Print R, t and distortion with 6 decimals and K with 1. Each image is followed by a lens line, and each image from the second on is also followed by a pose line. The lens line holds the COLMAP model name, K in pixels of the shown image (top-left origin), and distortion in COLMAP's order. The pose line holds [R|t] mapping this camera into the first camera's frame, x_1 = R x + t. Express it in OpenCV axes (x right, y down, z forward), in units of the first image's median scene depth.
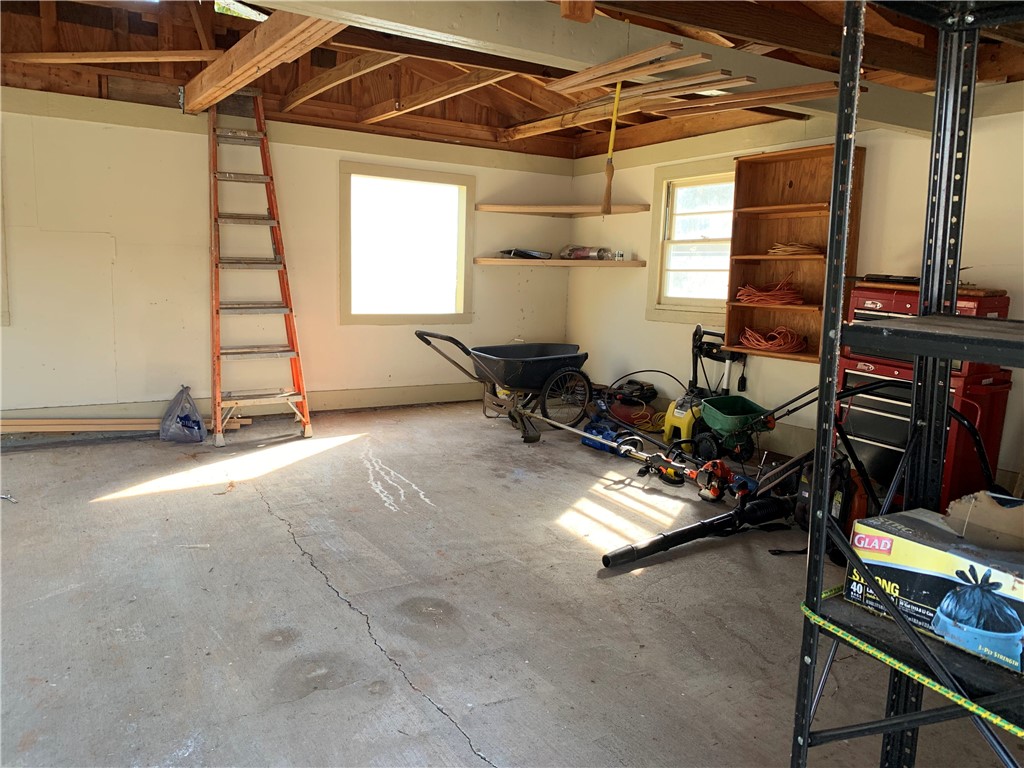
lens RADIAL K [[780.3, 0, 511.5], [0, 780.3, 381.6], [0, 0, 1]] dist [0.006125, -0.008365]
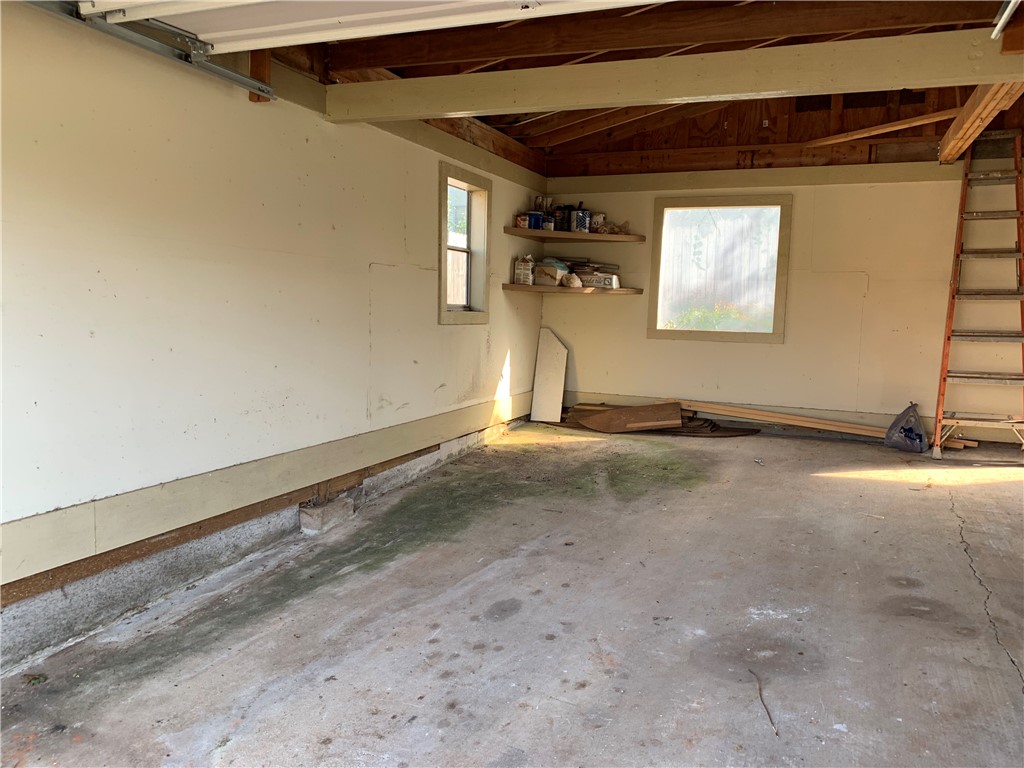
lens RADIAL K [[780.3, 0, 511.5], [0, 780.3, 381.6], [0, 0, 1]] dist [0.006125, -0.008365]
pose [[0.569648, 0.069760, -0.818923, 0.183536], [-0.121930, 0.992539, -0.000266, 0.048580], [0.812794, 0.100003, 0.573904, -0.133011]]
